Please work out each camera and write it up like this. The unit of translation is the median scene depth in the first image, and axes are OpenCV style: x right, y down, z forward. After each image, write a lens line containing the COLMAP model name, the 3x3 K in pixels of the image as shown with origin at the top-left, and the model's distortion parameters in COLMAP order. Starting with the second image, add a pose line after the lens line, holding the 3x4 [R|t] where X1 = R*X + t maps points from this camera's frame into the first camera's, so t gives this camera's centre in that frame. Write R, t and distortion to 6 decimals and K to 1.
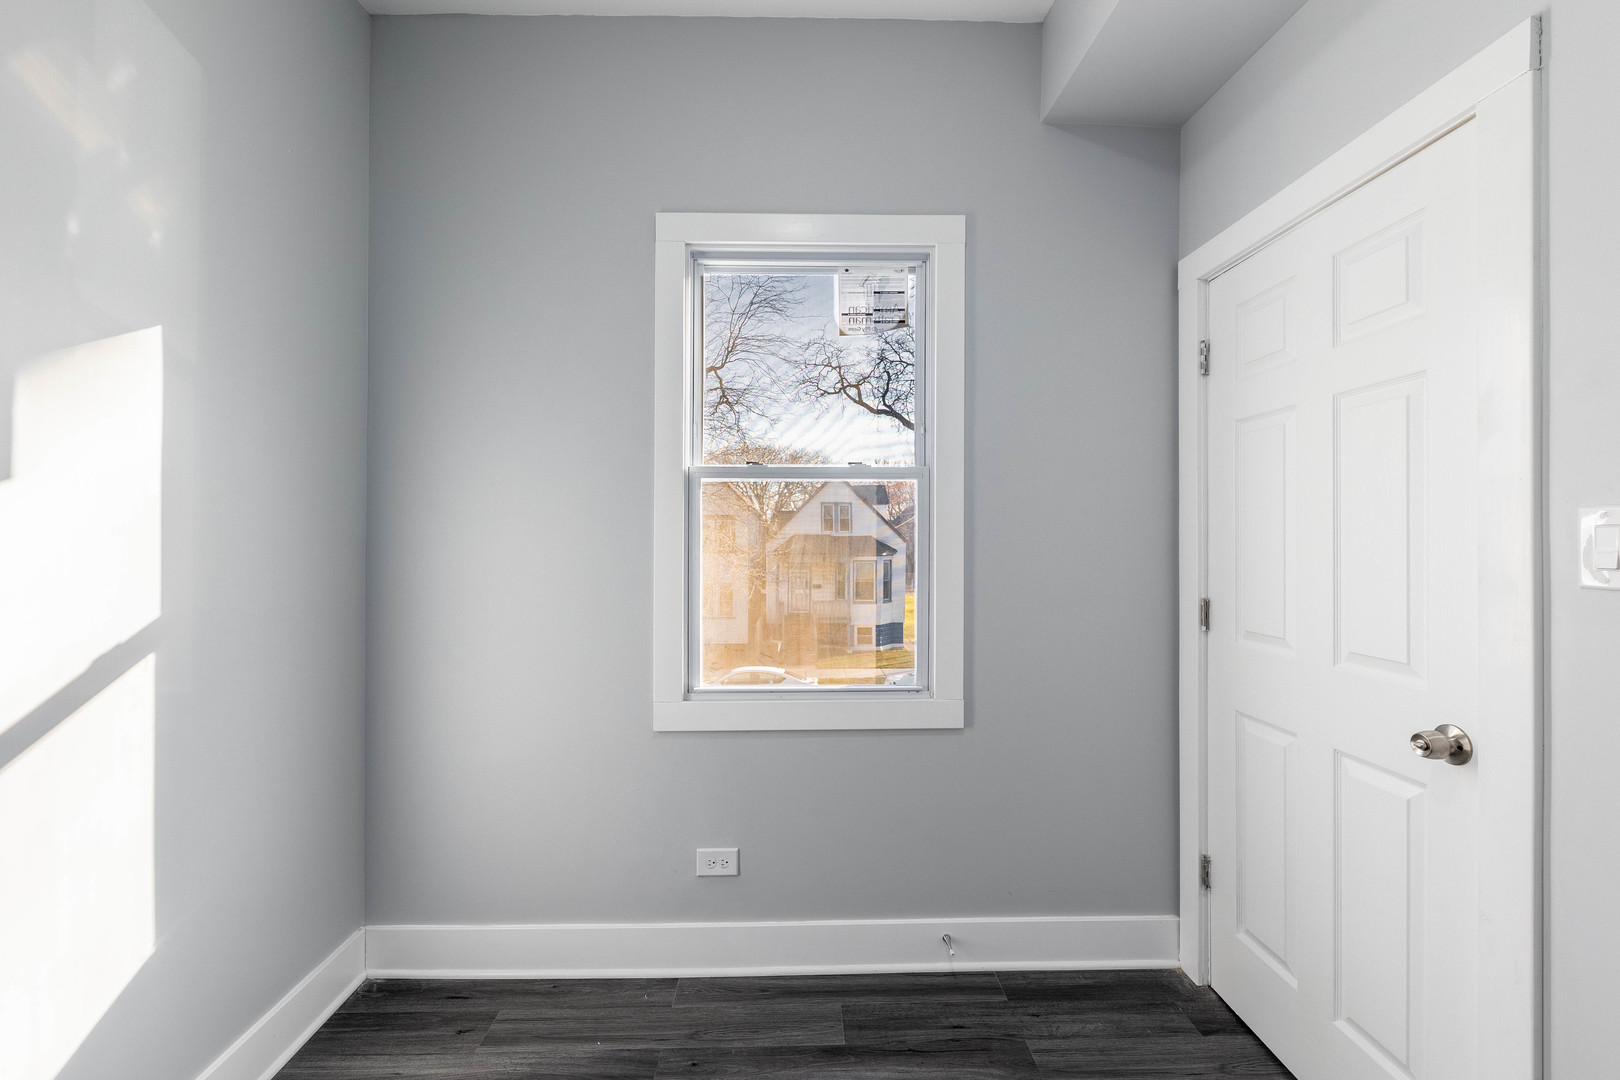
lens RADIAL K [[660.4, 0, 795.0], [0, 660.4, 534.0], [0, 0, 1]] dist [0.001894, -0.003852]
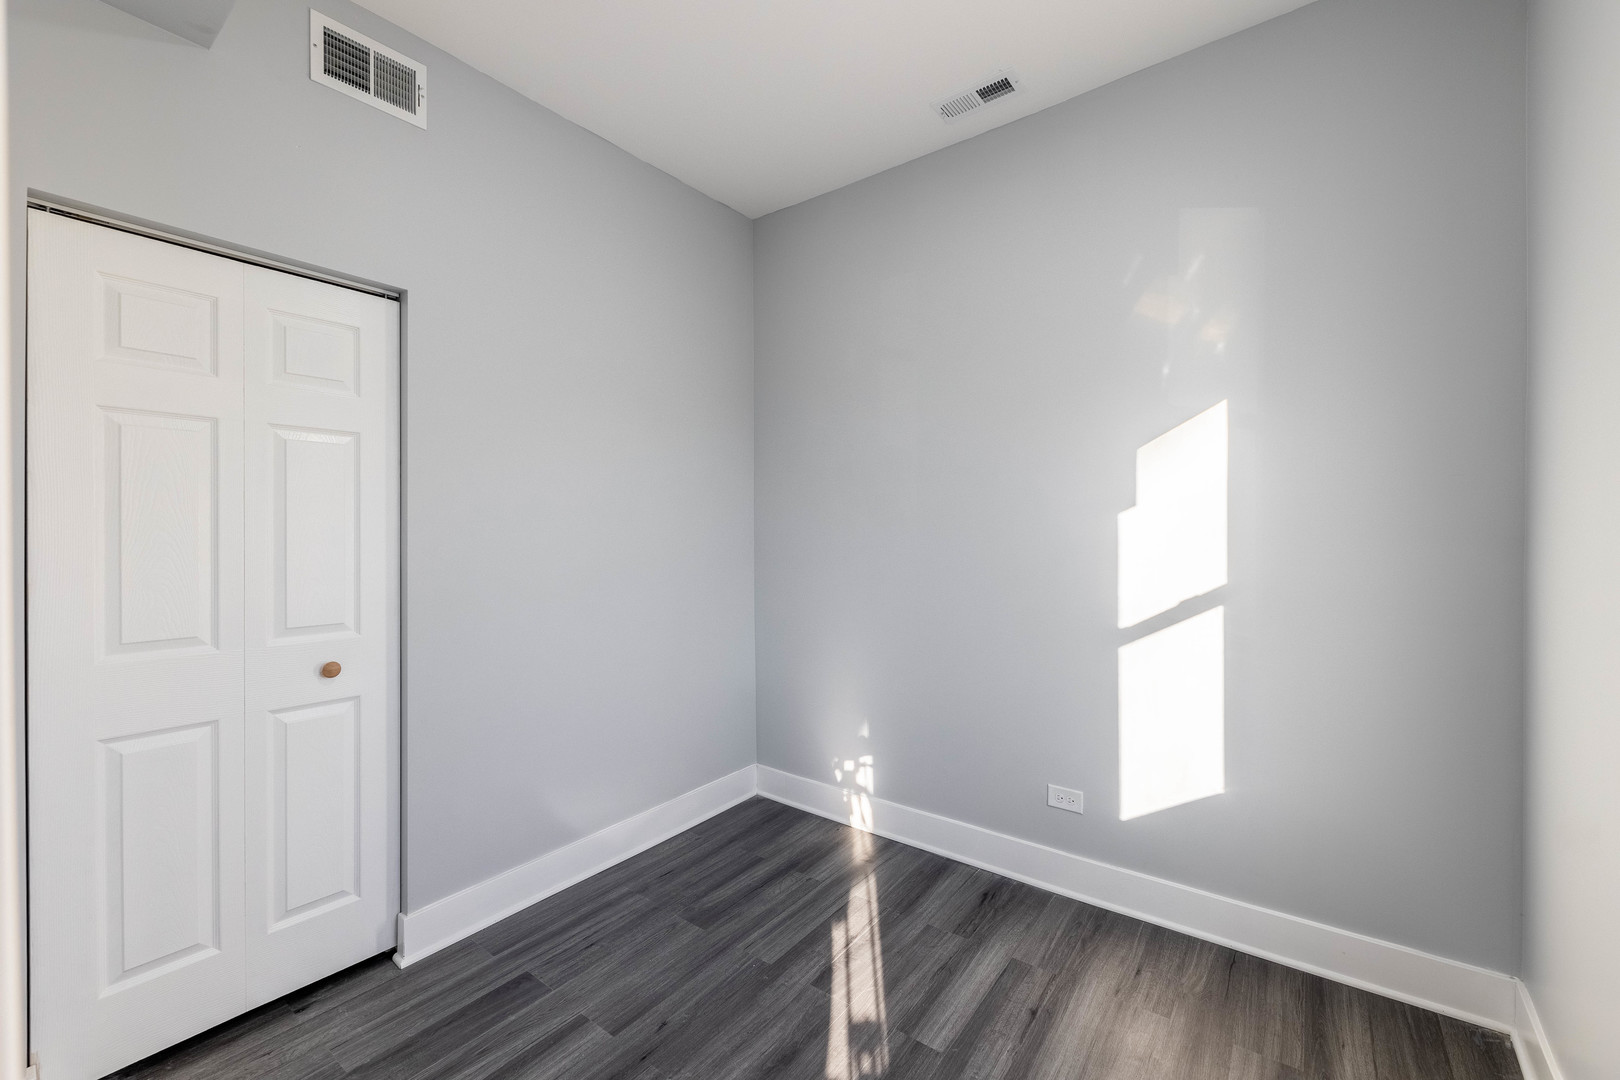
lens RADIAL K [[660.4, 0, 795.0], [0, 660.4, 534.0], [0, 0, 1]] dist [0.001894, -0.003852]
pose [[-0.631326, -0.000326, -0.775518, 0.935362], [0.000646, 0.999999, -0.000946, 0.006256], [0.775517, -0.001098, -0.631325, 1.206407]]
